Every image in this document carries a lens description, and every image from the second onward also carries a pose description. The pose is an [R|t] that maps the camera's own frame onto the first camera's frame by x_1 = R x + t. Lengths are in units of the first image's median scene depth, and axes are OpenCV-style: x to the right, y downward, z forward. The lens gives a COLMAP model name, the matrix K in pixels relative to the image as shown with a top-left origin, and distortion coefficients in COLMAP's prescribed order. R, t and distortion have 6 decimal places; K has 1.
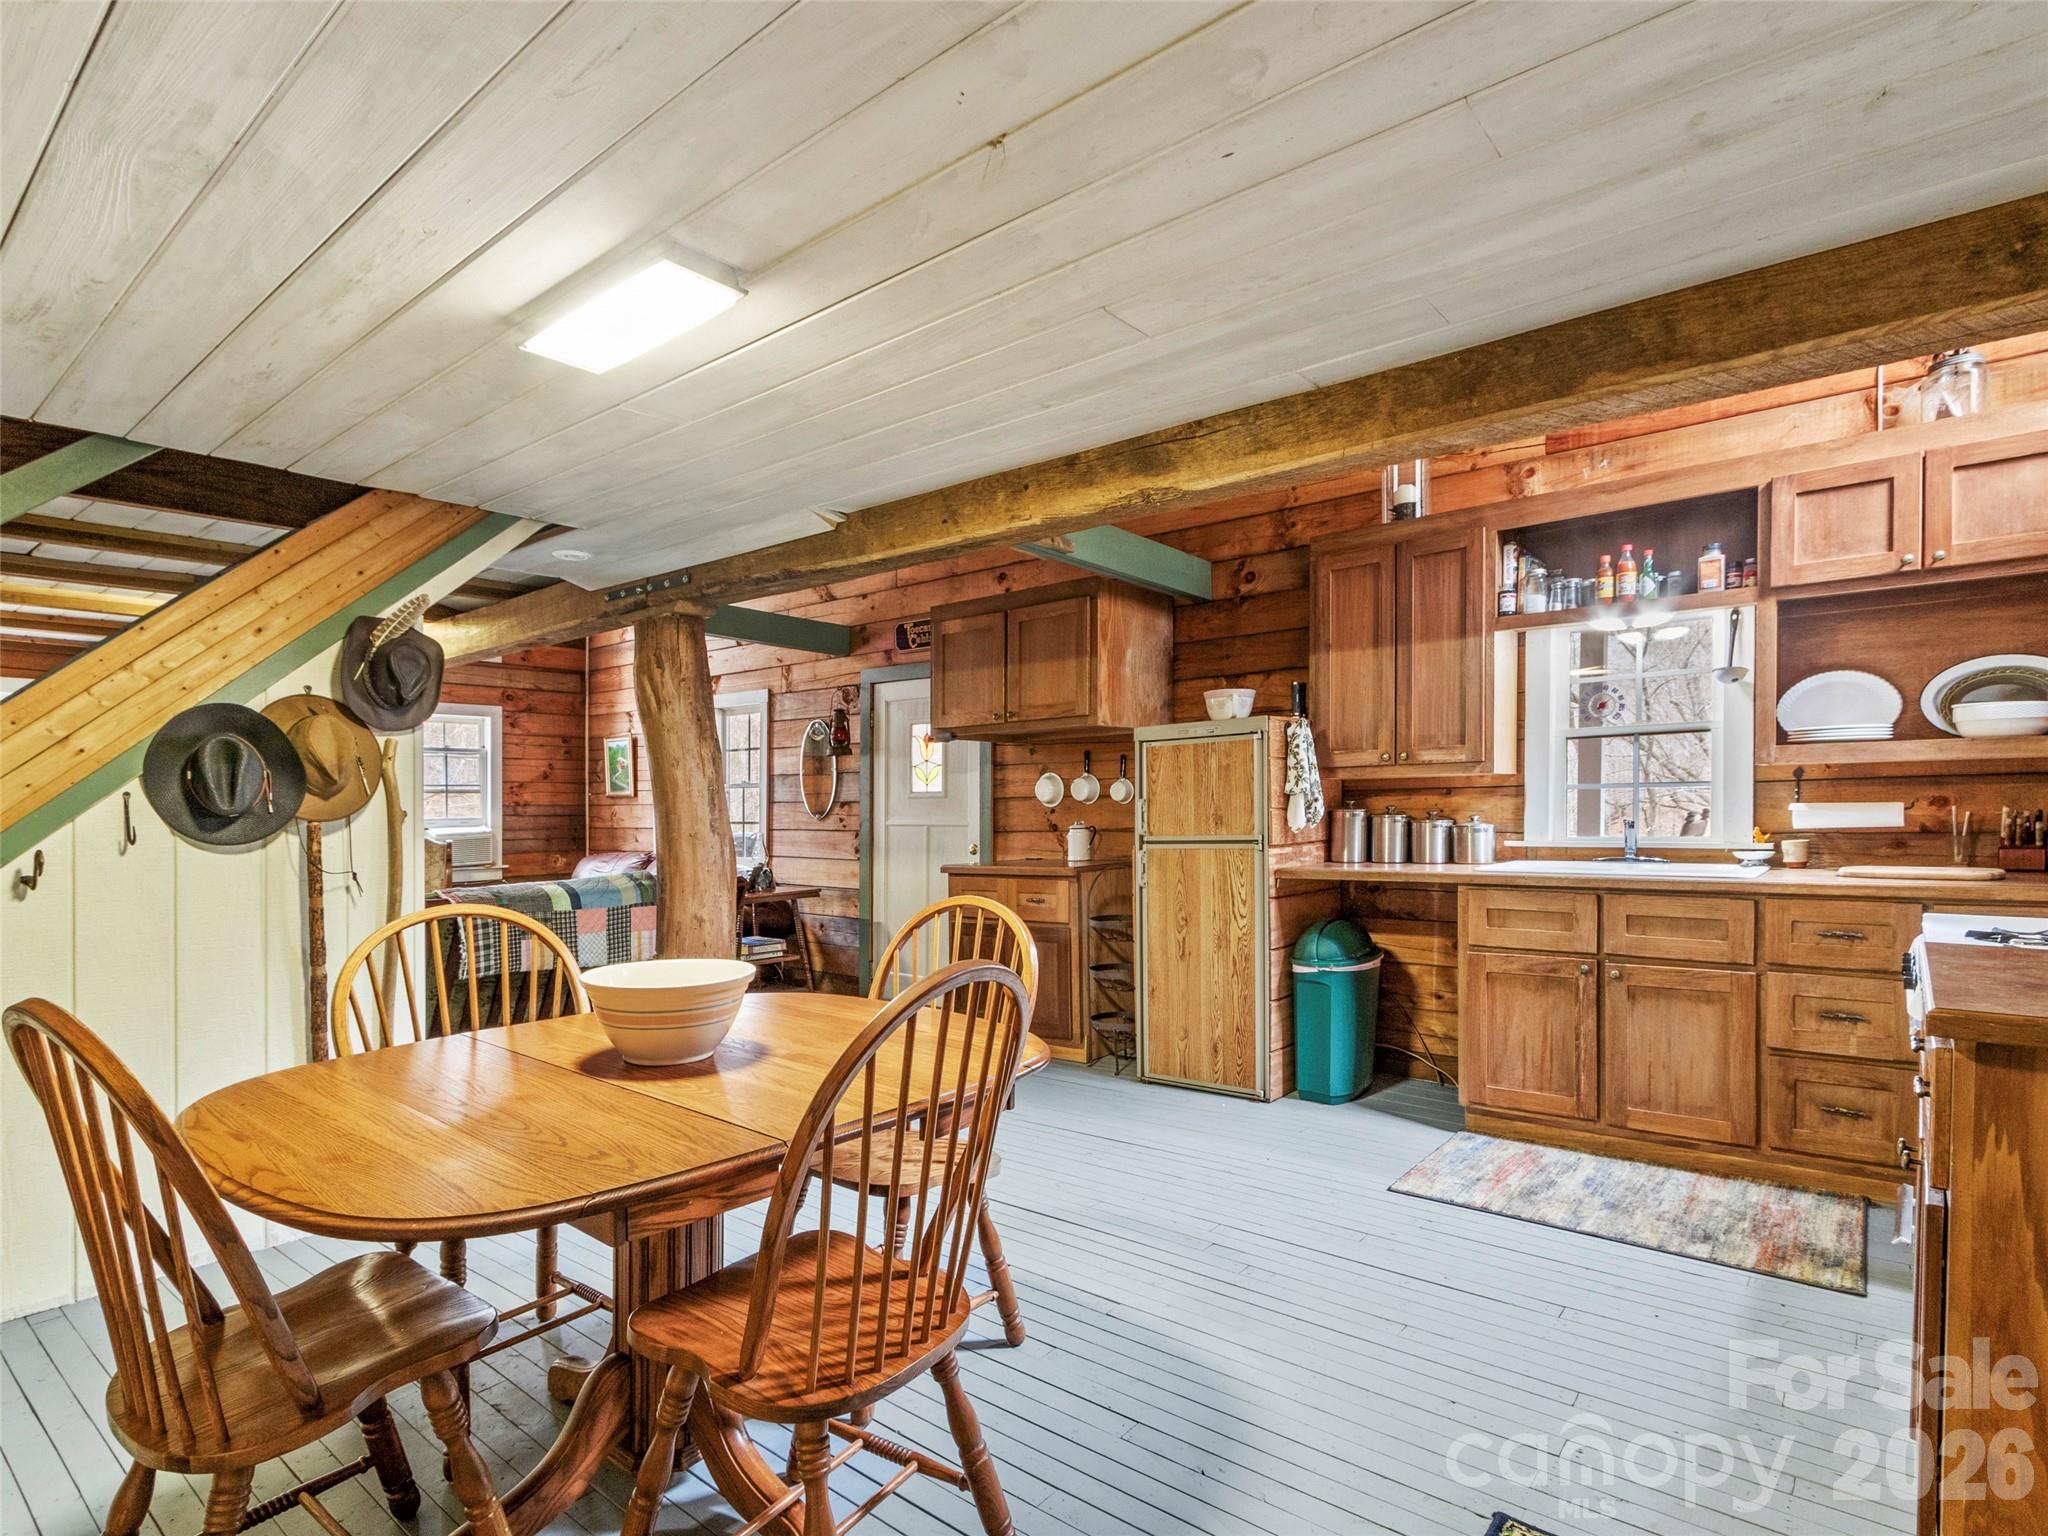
lens RADIAL K [[1065.1, 0, 1018.6], [0, 1065.1, 816.5], [0, 0, 1]] dist [-0.000341, 0.000189]
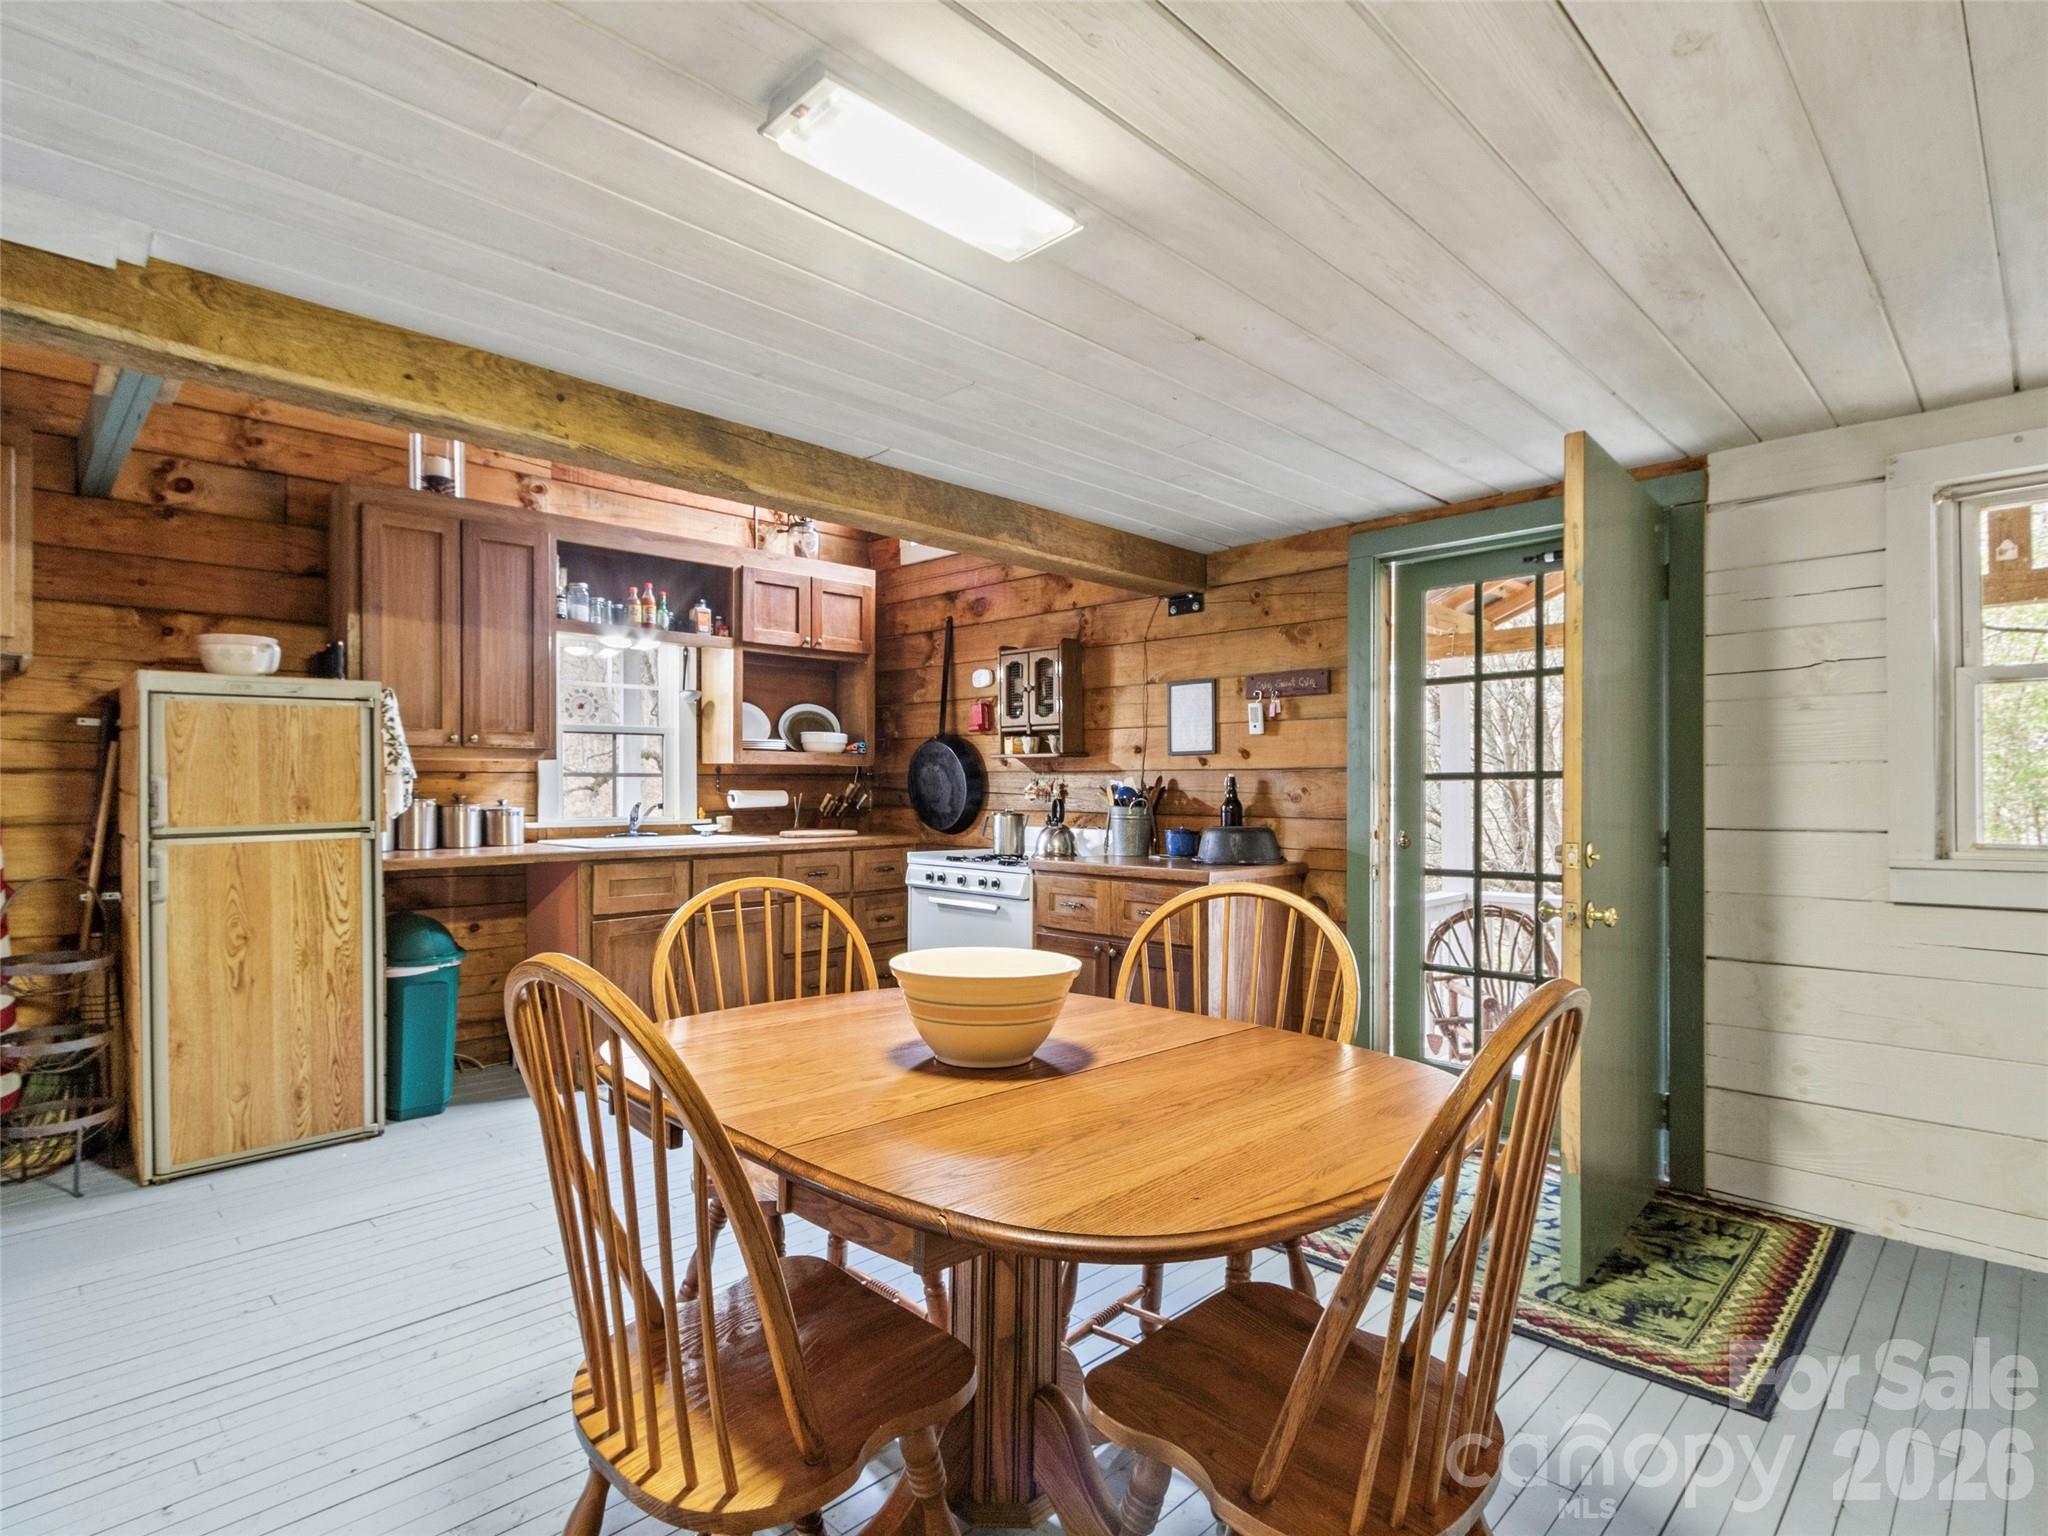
lens RADIAL K [[1047.1, 0, 1006.9], [0, 1047.1, 786.0], [0, 0, 1]] dist [0.000724, 0.000851]
pose [[0.101757, 0.015974, 0.994681, -0.584003], [0.007335, 0.999832, -0.016807, 0.007447], [-0.994782, 0.009006, 0.101623, 0.436506]]
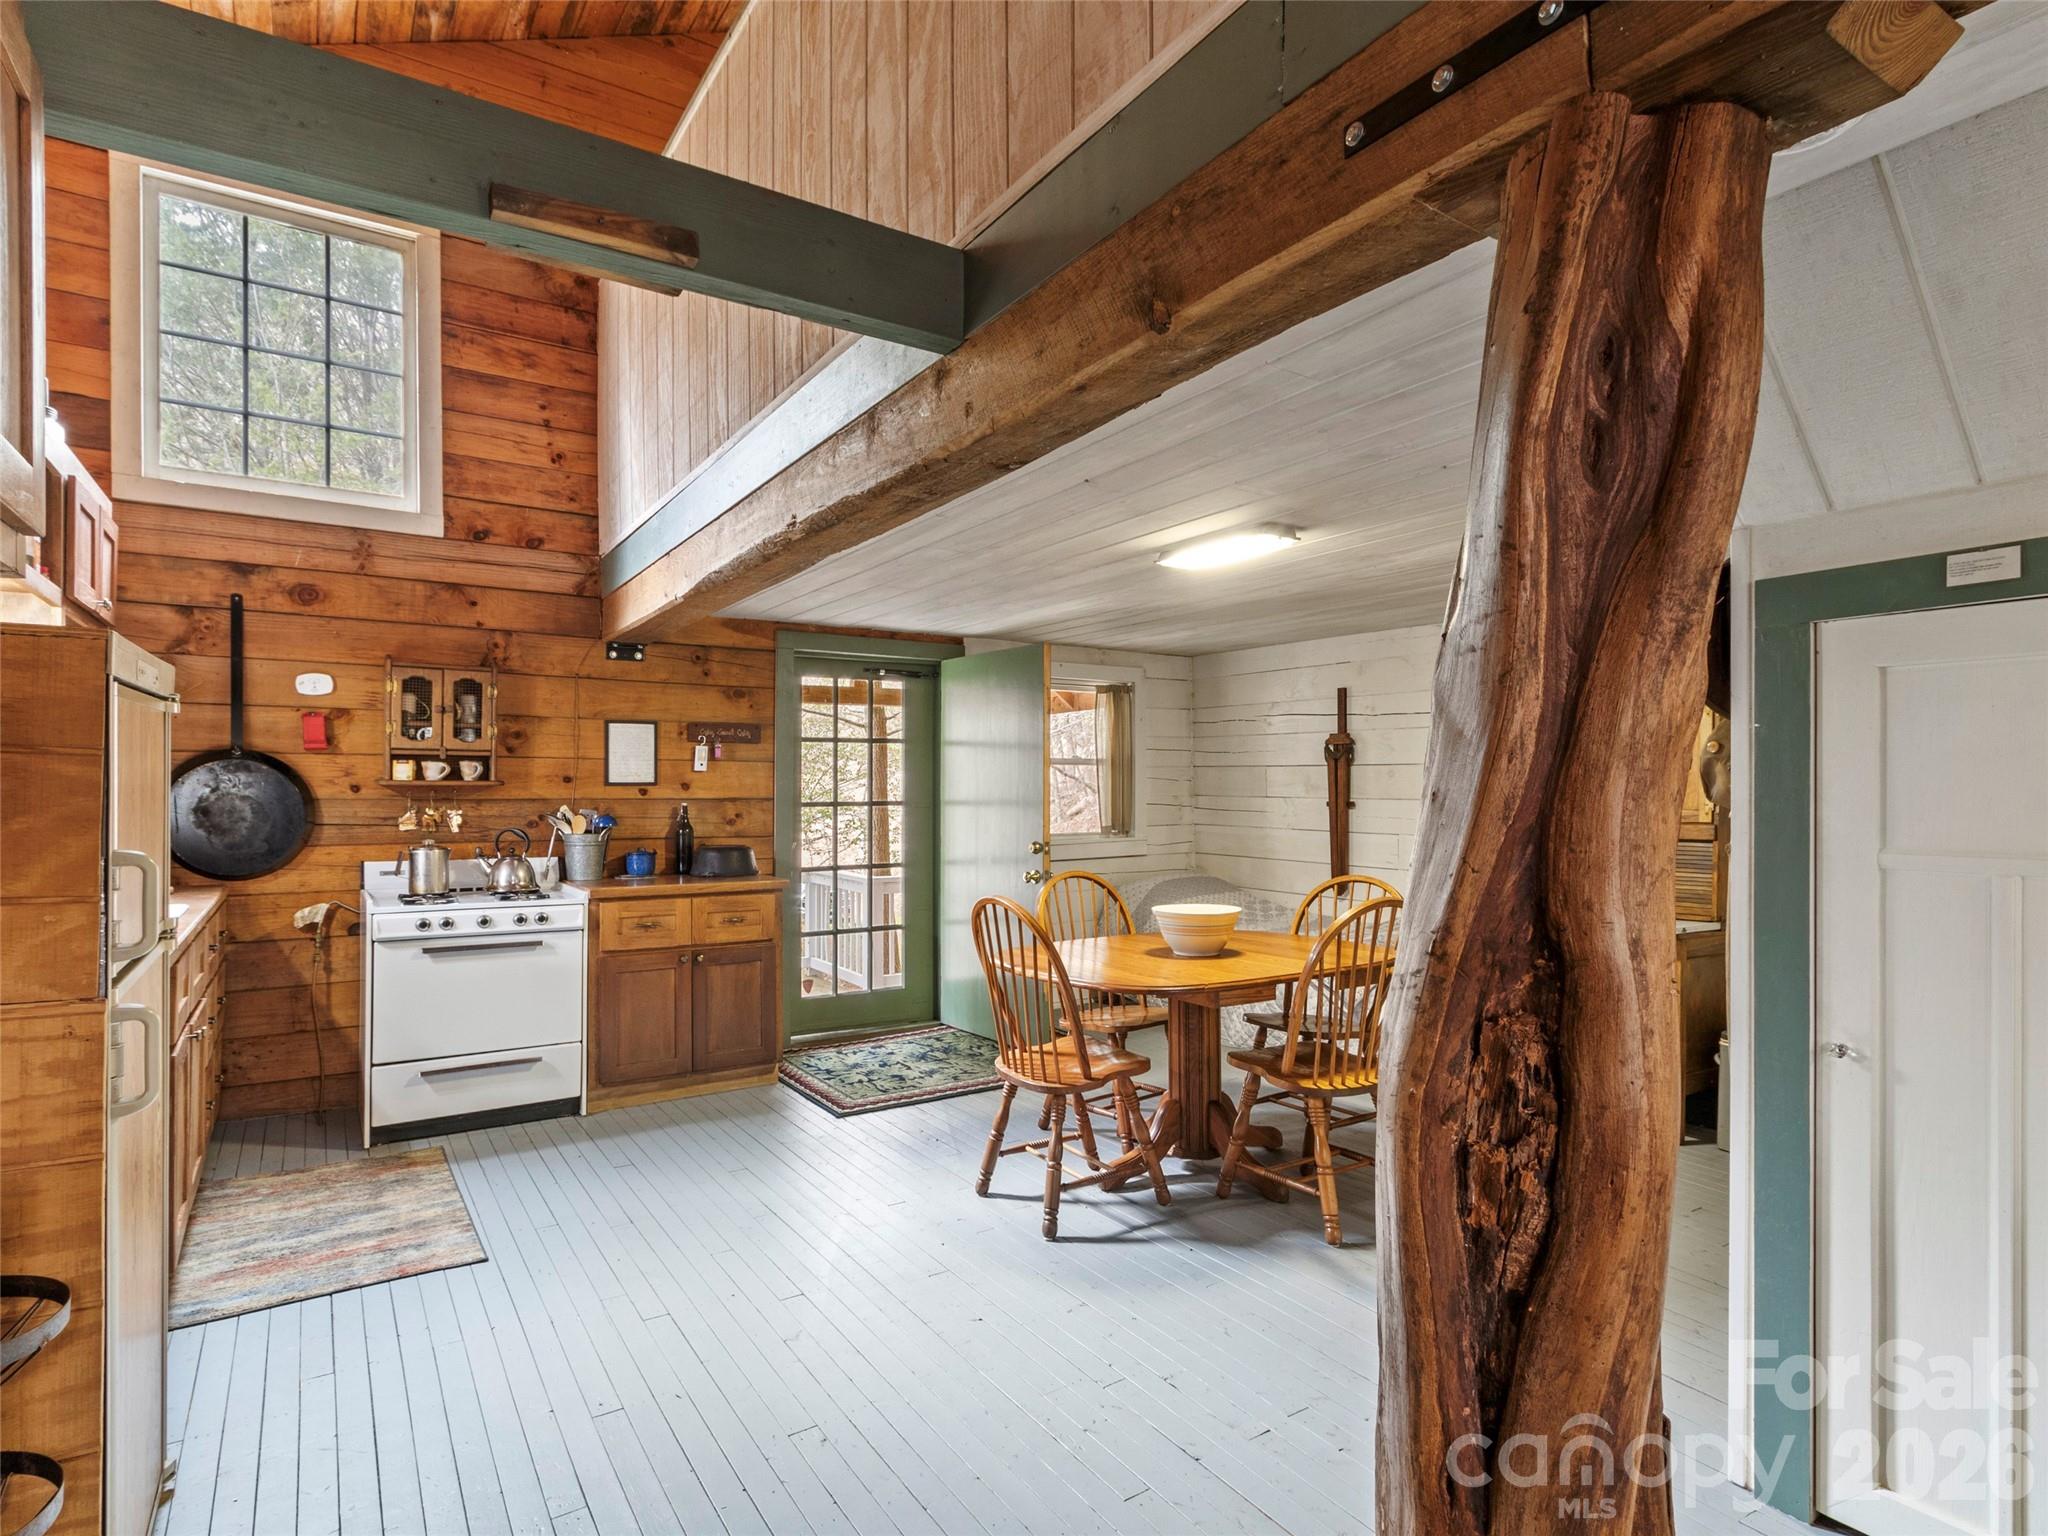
lens RADIAL K [[1064.7, 0, 1005.6], [0, 1064.7, 785.1], [0, 0, 1]] dist [0.000237, 0.000328]
pose [[-0.952855, 0.011919, 0.303192, -0.285350], [0.013341, 0.999908, 0.002618, -0.039435], [-0.303133, 0.006539, -0.952926, 1.411572]]
